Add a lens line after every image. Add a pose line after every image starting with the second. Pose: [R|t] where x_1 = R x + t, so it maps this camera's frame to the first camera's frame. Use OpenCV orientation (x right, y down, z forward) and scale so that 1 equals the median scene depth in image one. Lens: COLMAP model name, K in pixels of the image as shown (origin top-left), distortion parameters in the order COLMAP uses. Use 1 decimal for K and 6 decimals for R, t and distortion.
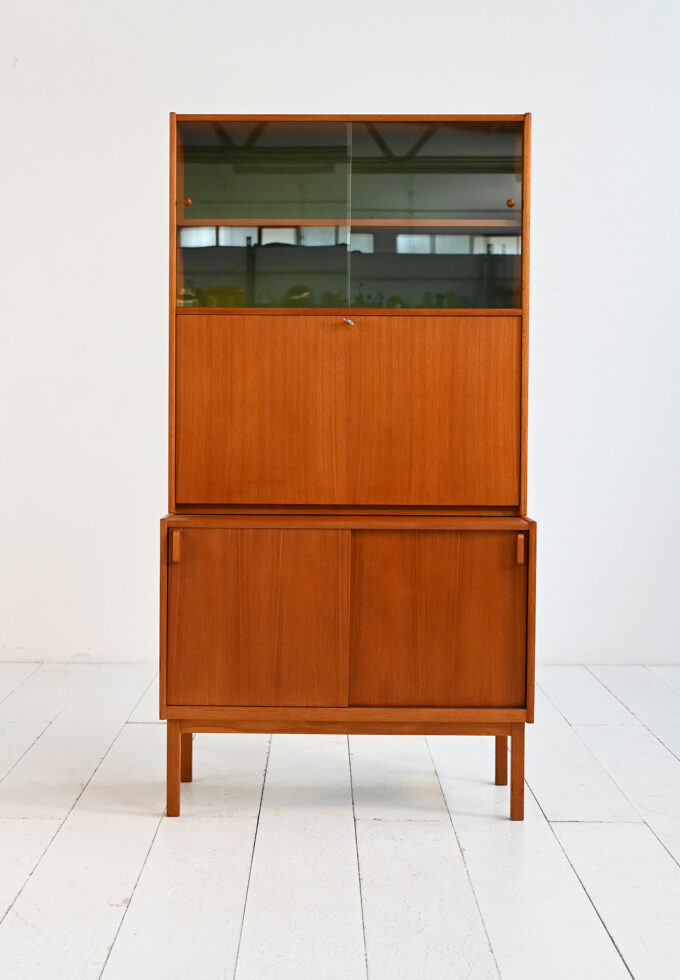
lens RADIAL K [[1733.9, 0, 292.6], [0, 1733.9, 489.8], [0, 0, 1]] dist [0.003194, -0.056327]
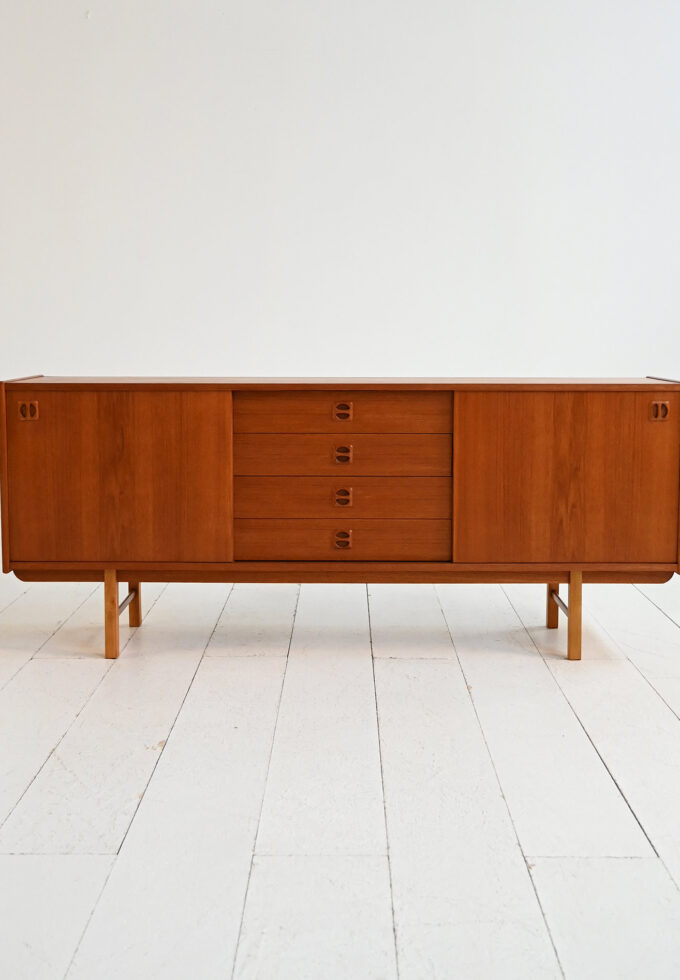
lens RADIAL K [[1248.9, 0, 340.0], [0, 1248.9, 490.0], [0, 0, 1]] dist [-0.014048, 0.033640]
pose [[0.999926, -0.003620, 0.011612, 0.006692], [0.002609, 0.996301, 0.085897, 0.013644], [-0.011880, -0.085860, 0.996236, 0.240514]]
